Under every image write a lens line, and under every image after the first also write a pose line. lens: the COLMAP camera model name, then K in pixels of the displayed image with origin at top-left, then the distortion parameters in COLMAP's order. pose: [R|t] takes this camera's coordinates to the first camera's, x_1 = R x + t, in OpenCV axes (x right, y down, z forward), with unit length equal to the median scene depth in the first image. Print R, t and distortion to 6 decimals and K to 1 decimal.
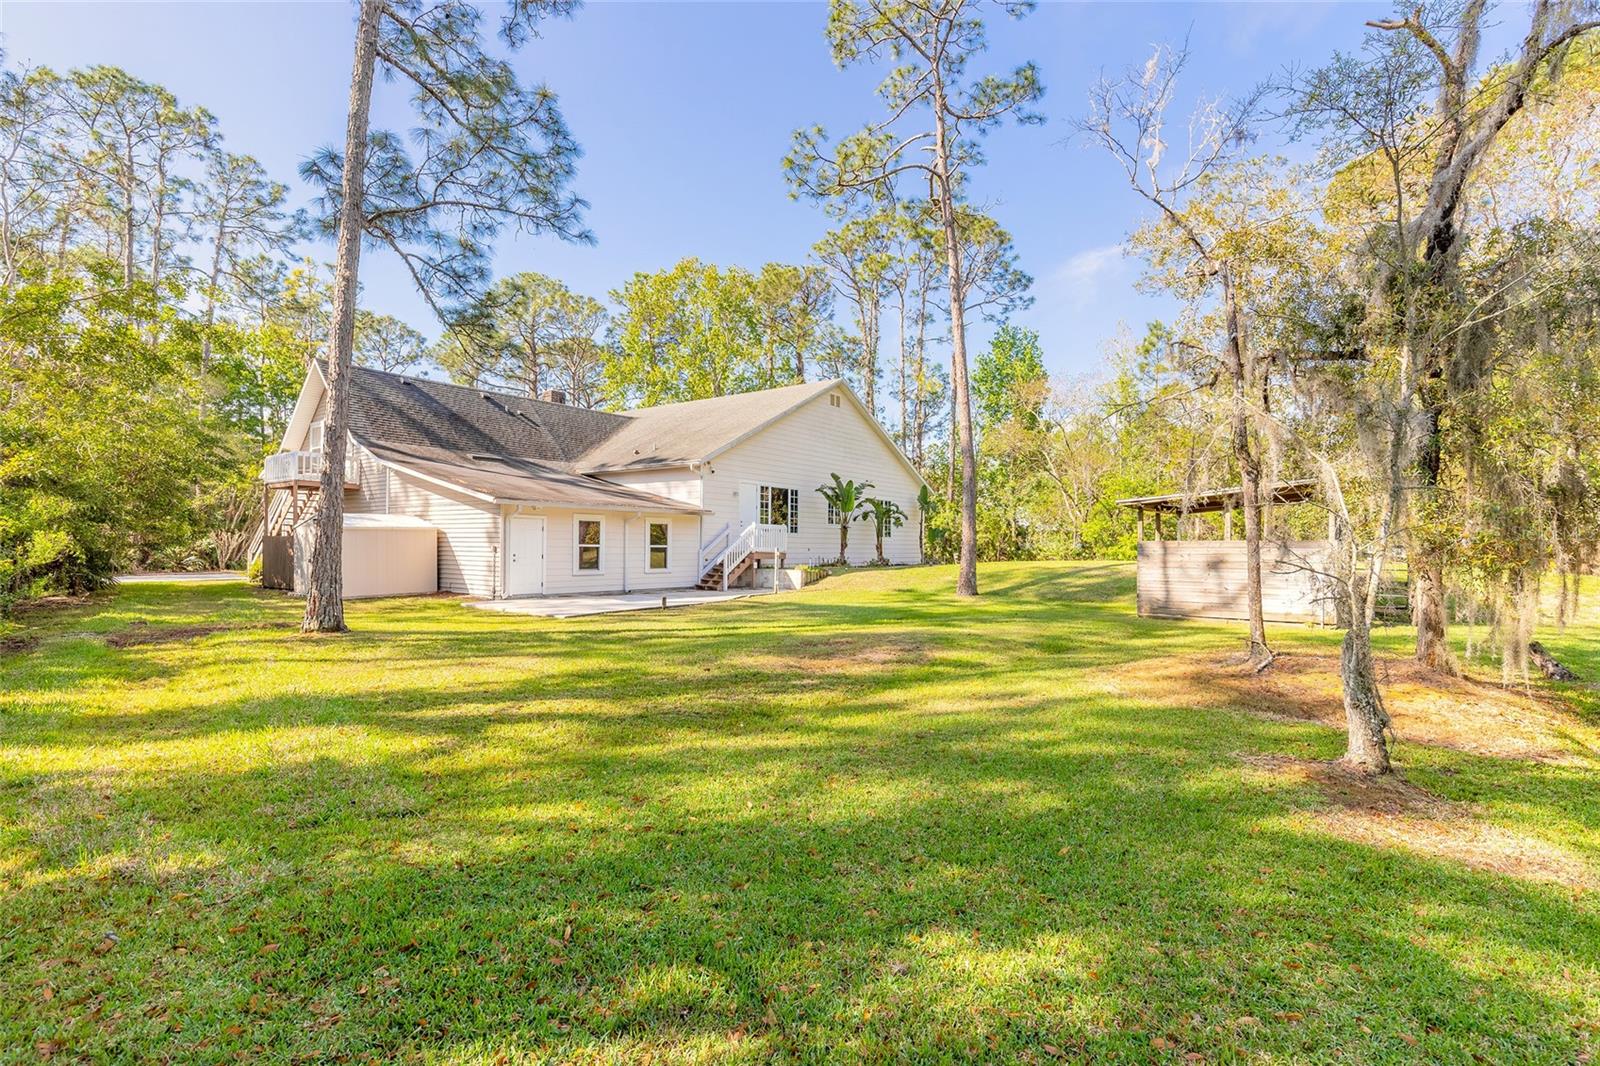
lens RADIAL K [[684.9, 0, 797.7], [0, 684.9, 539.8], [0, 0, 1]] dist [-0.000372, 0.000030]
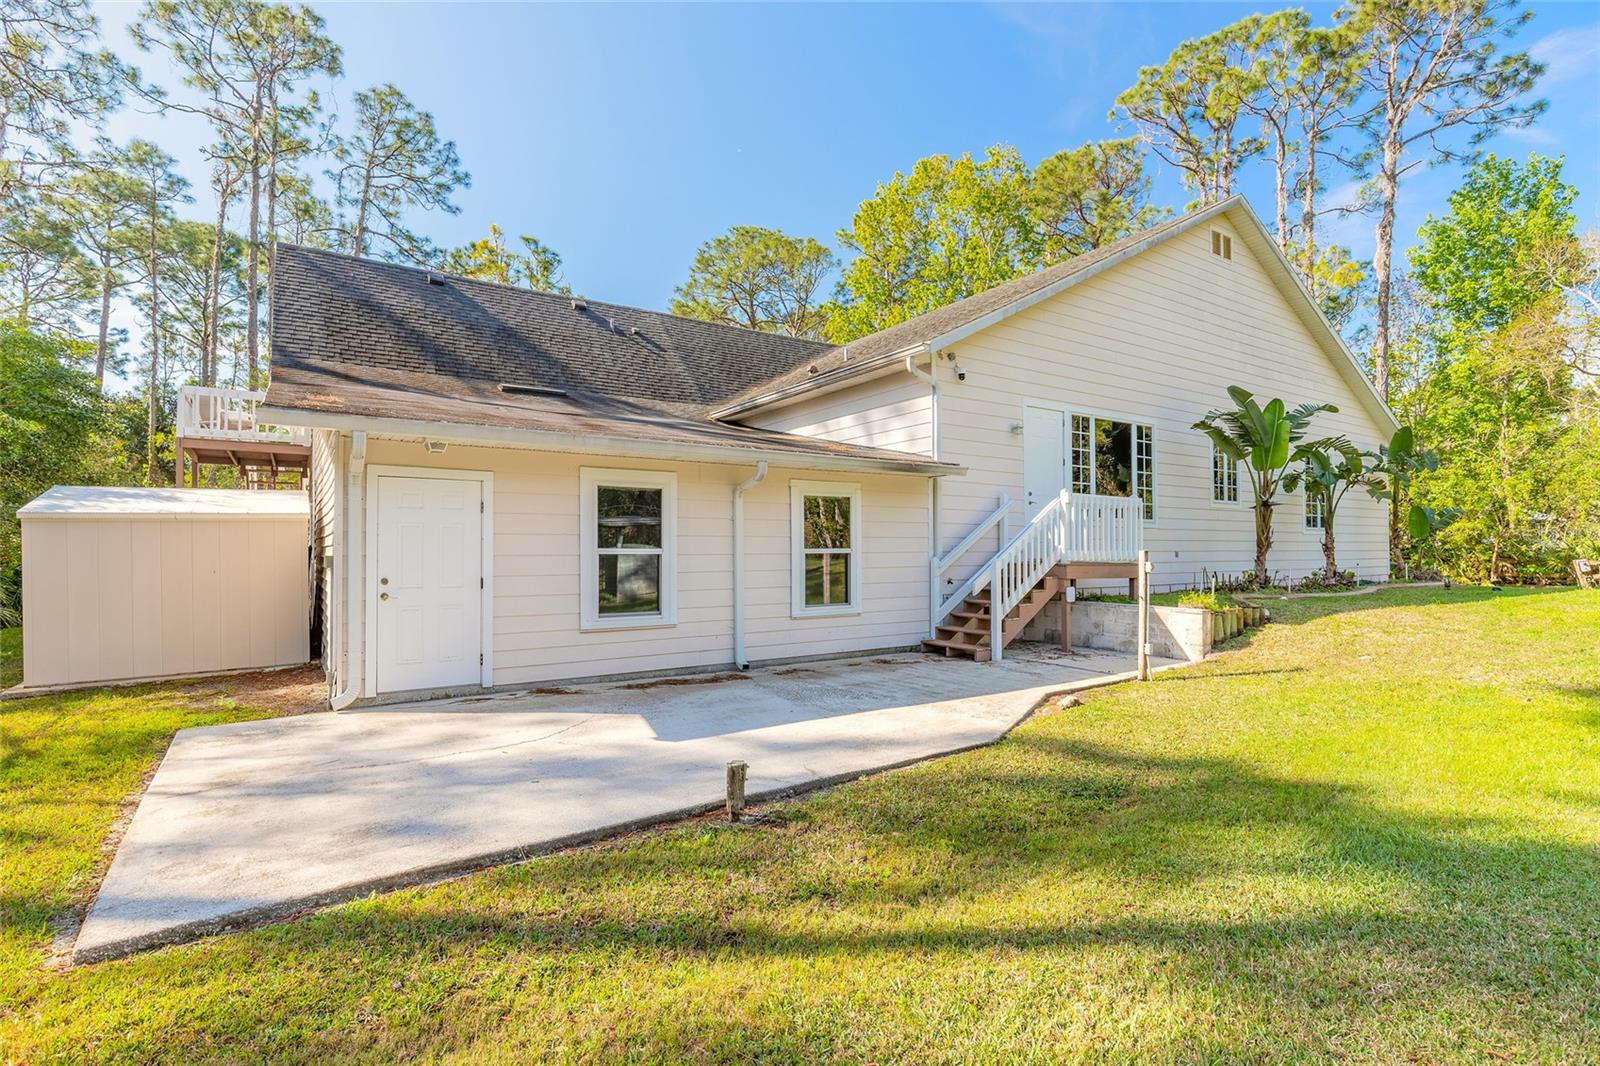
lens RADIAL K [[762.2, 0, 798.6], [0, 762.2, 538.7], [0, 0, 1]] dist [-0.001611, -0.000587]
pose [[0.937816, -0.020399, -0.346532, -0.054841], [0.017559, 0.999782, -0.011334, 0.006355], [0.346688, 0.004544, 0.937970, 0.507516]]
